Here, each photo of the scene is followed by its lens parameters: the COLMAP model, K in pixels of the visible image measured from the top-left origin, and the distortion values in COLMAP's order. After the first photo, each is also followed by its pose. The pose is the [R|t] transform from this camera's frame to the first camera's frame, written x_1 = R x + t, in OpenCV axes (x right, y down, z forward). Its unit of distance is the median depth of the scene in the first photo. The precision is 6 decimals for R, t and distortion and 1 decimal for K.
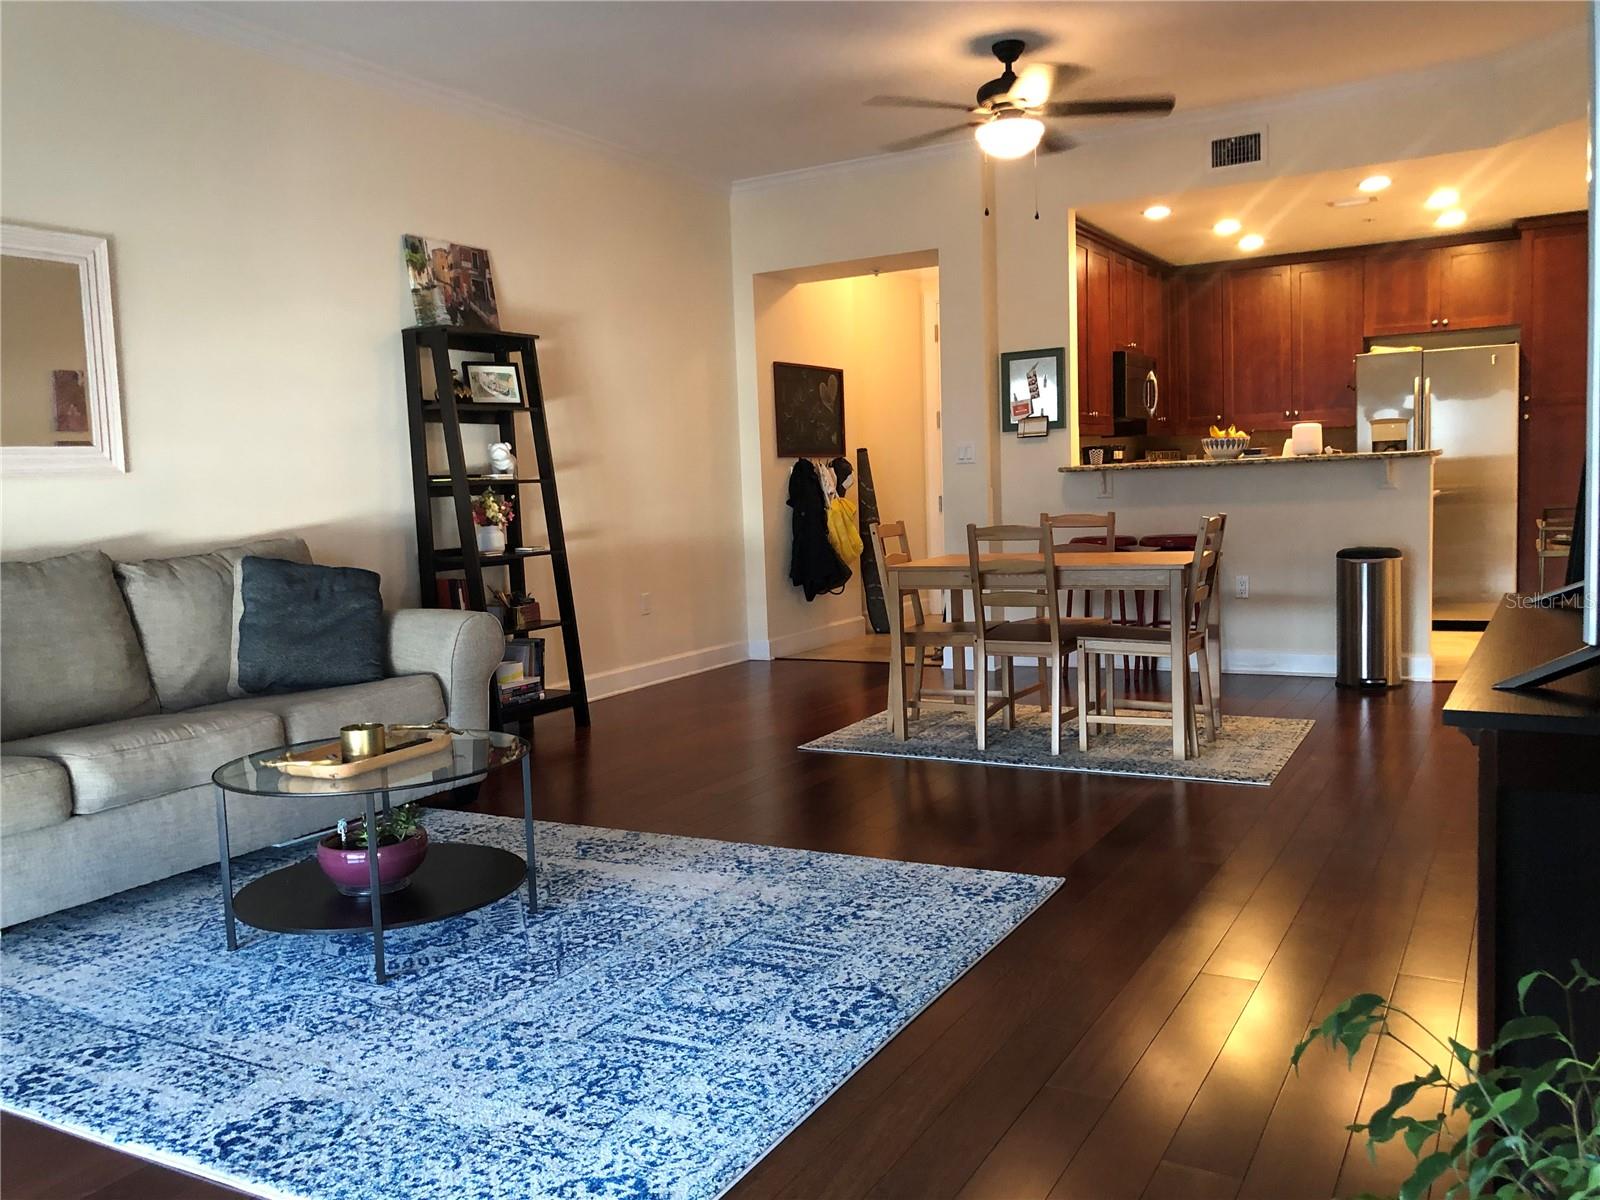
lens RADIAL K [[1331.4, 0, 794.7], [0, 1331.4, 578.0], [0, 0, 1]] dist [0.053157, -0.010663]
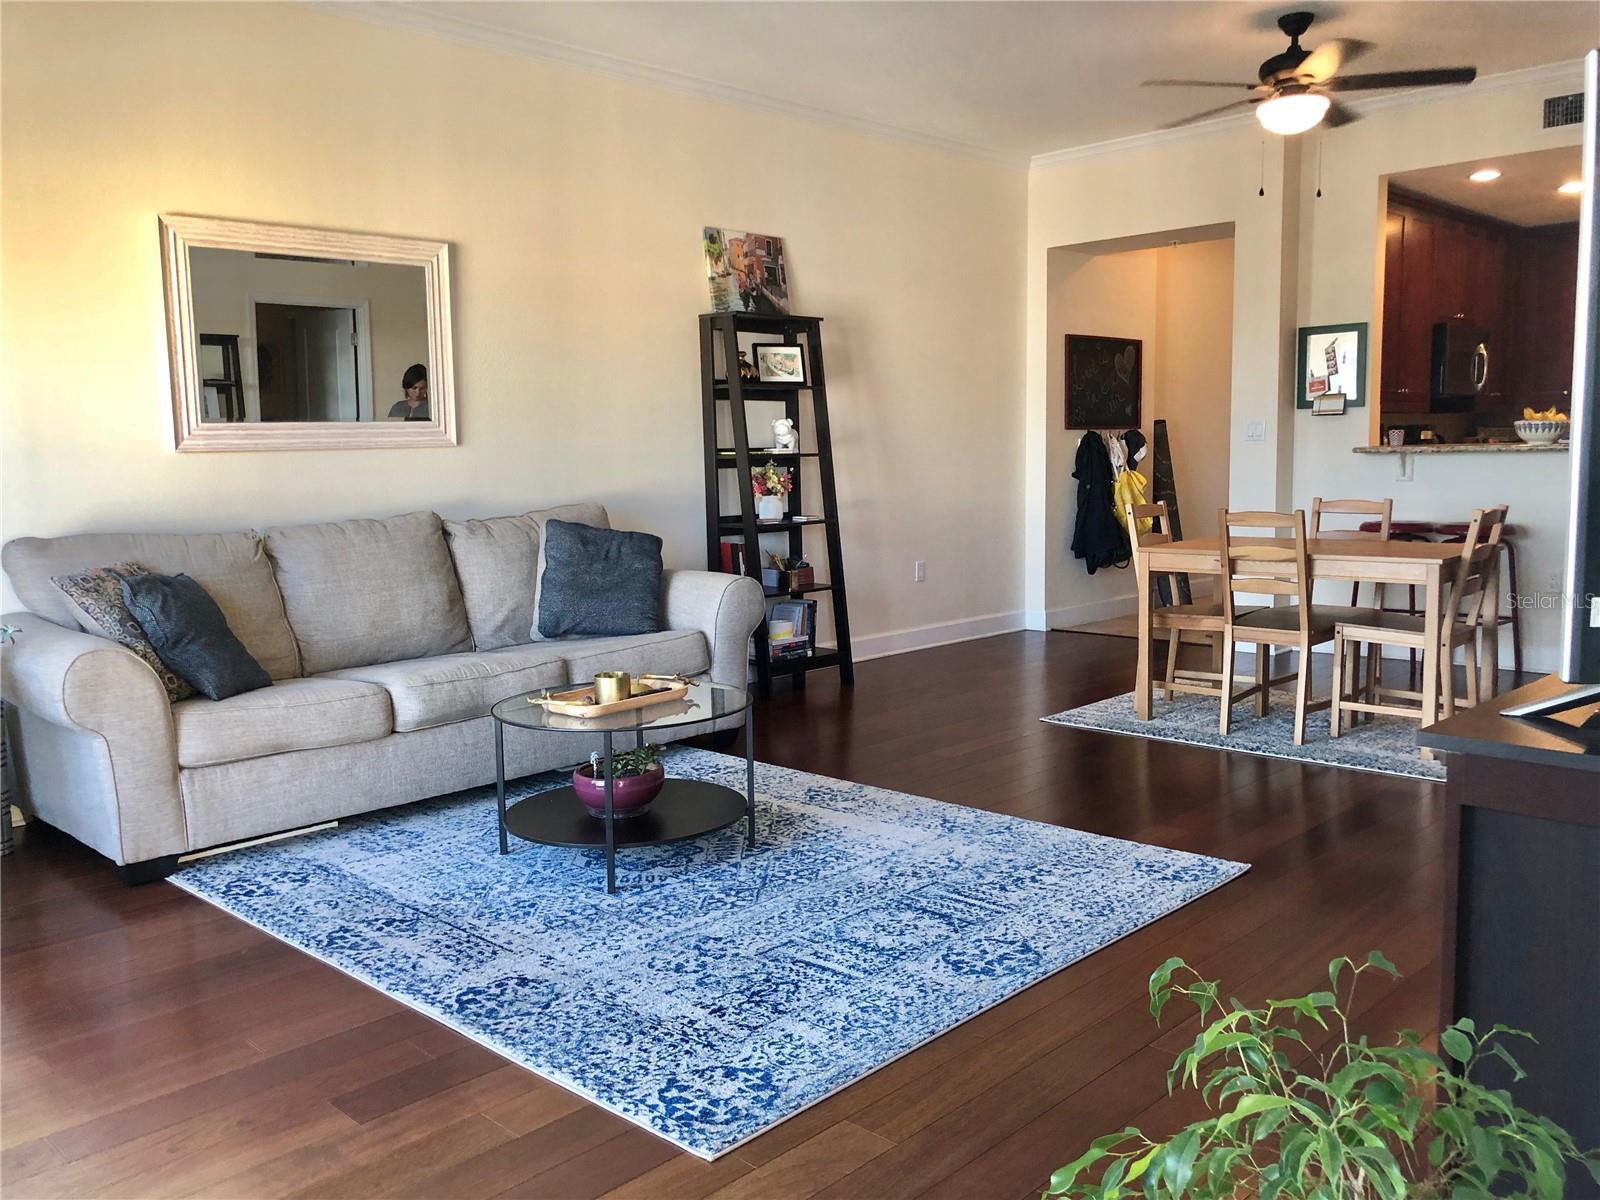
lens RADIAL K [[1330.4, 0, 805.9], [0, 1330.4, 572.3], [0, 0, 1]] dist [0.181289, -0.418395]
pose [[0.968846, 0.042745, -0.243947, 0.117358], [-0.036133, 0.998850, 0.031518, -0.020176], [0.245014, -0.021721, 0.969276, -0.085038]]
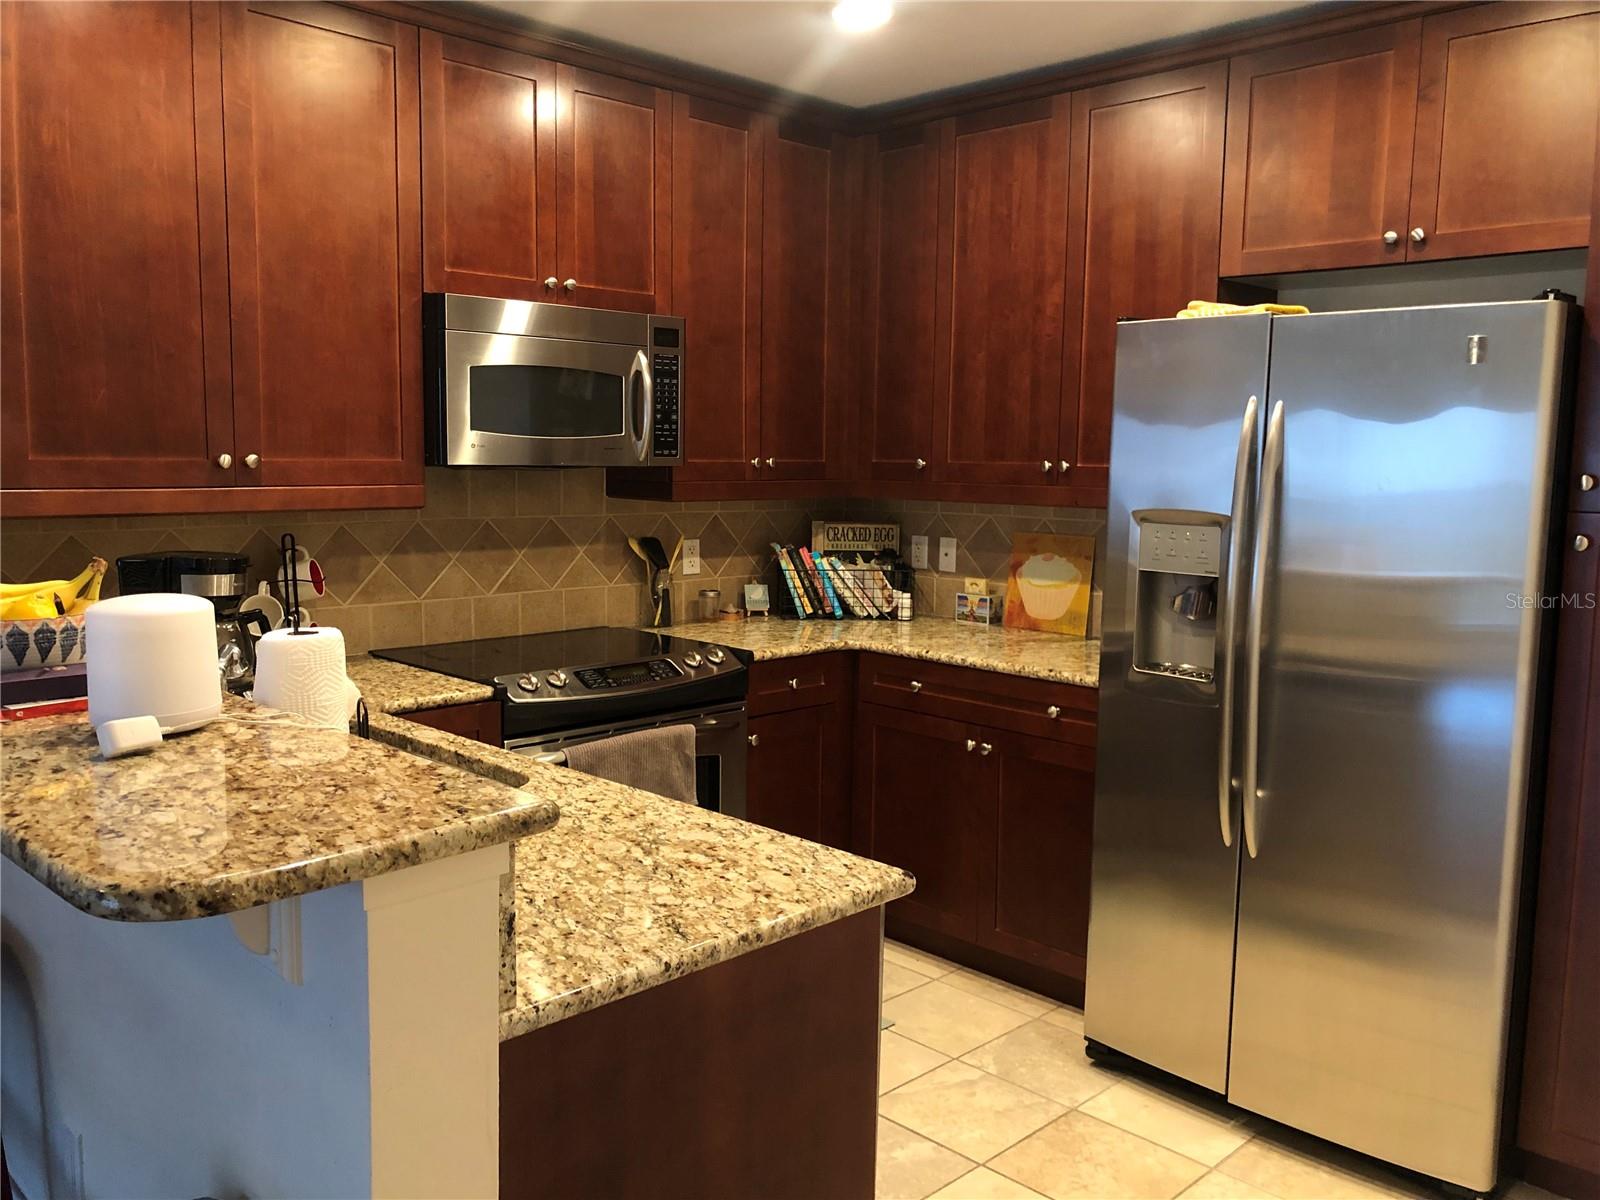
lens RADIAL K [[1331.4, 0, 794.7], [0, 1331.4, 578.0], [0, 0, 1]] dist [0.053157, -0.010663]
pose [[0.961142, 0.074951, -0.265686, 1.211455], [-0.067576, 0.997035, 0.036804, -0.296390], [0.267657, -0.017420, 0.963357, 1.769945]]
